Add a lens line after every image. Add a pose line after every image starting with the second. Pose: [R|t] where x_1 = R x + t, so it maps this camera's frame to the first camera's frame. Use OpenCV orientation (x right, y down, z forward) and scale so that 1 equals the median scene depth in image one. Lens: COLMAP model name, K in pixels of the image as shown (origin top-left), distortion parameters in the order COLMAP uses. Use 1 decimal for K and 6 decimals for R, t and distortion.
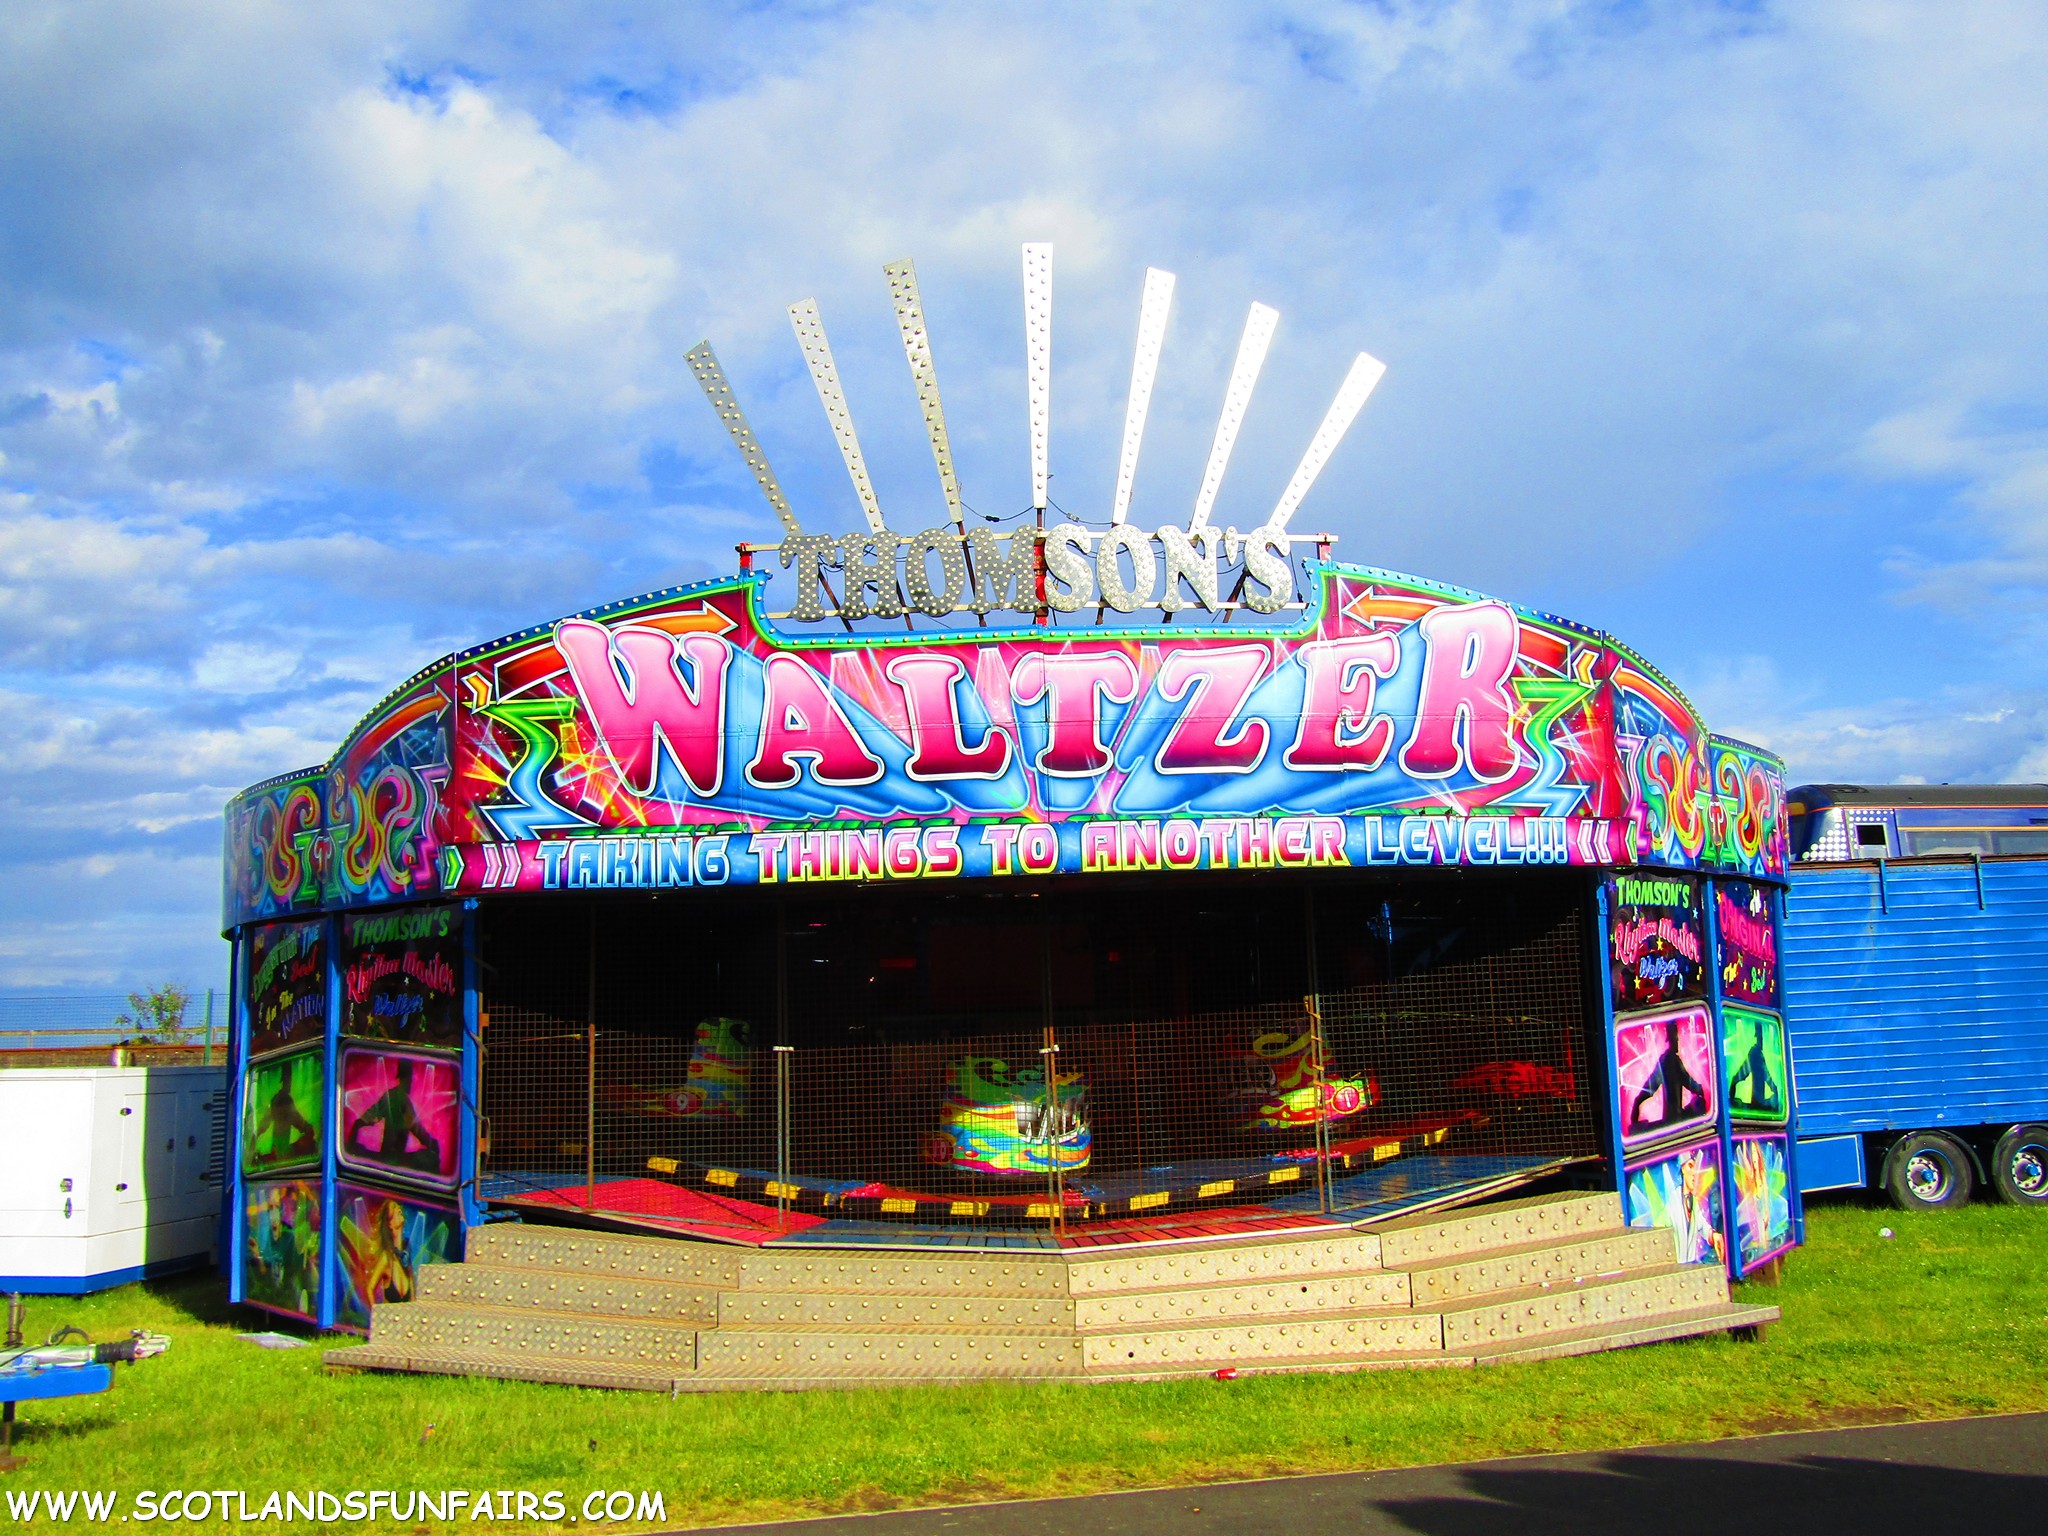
lens RADIAL K [[1871.8, 0, 1026.5], [0, 1871.8, 768.8], [0, 0, 1]] dist [-0.037185, 0.000000]
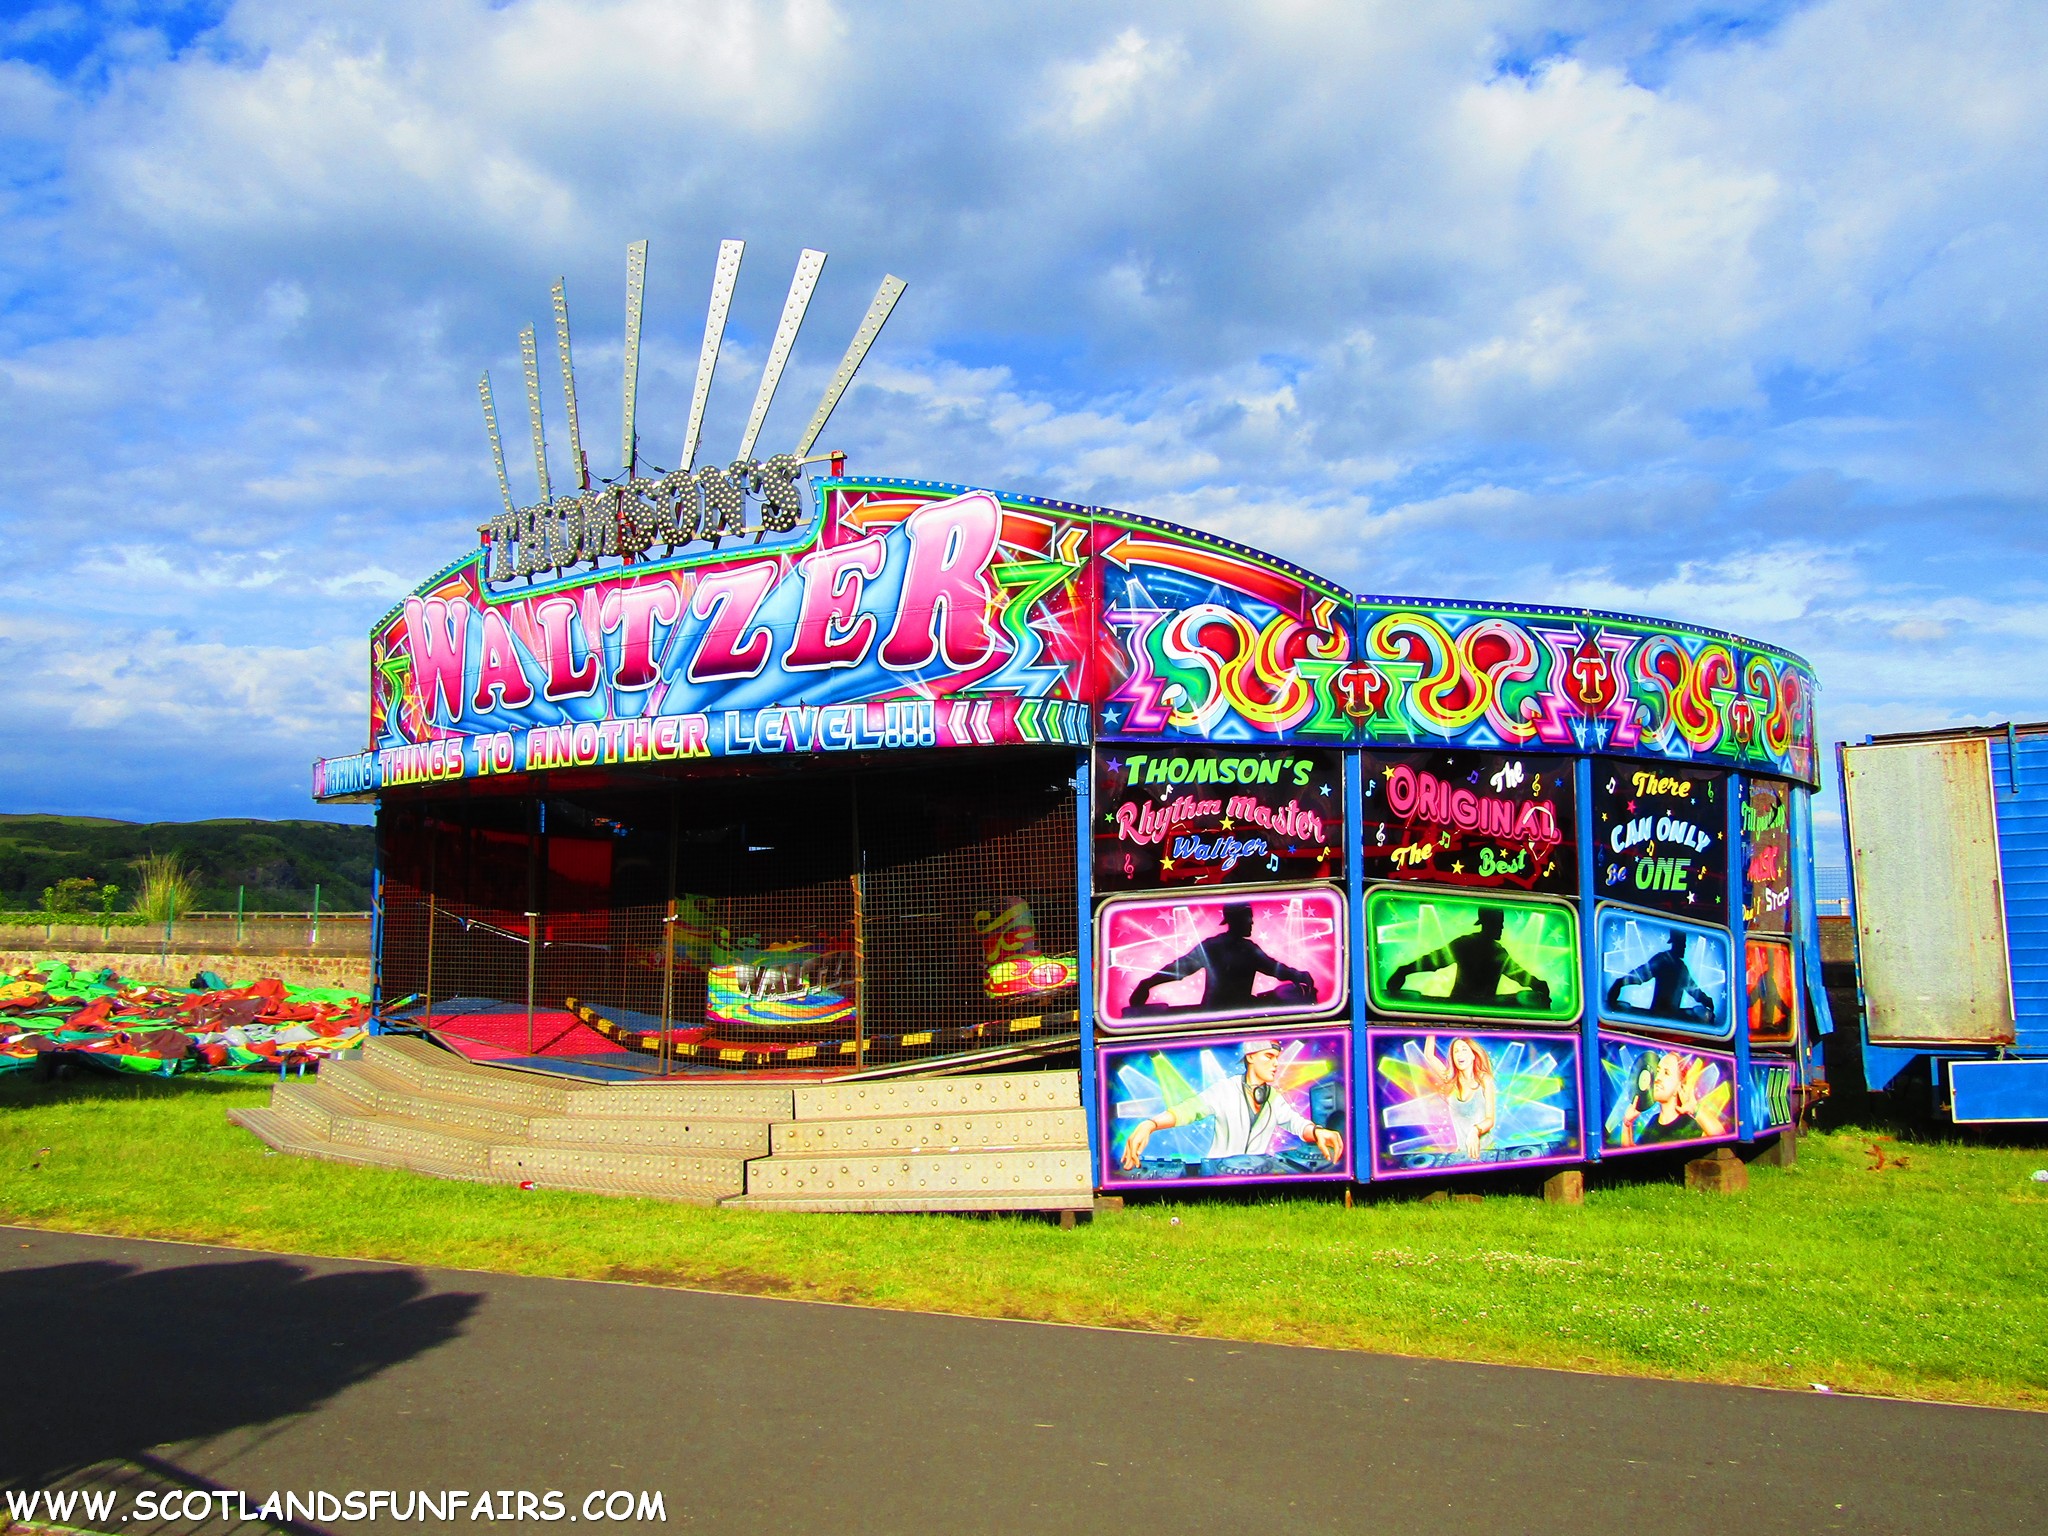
lens RADIAL K [[1686.8, 0, 1074.6], [0, 1686.8, 777.9], [0, 0, 1]] dist [-0.007346, -0.004807]
pose [[0.821085, -0.032062, -0.569904, 0.784676], [0.062447, 0.997474, 0.033853, 0.037279], [0.567379, -0.063385, 0.821013, 0.249362]]
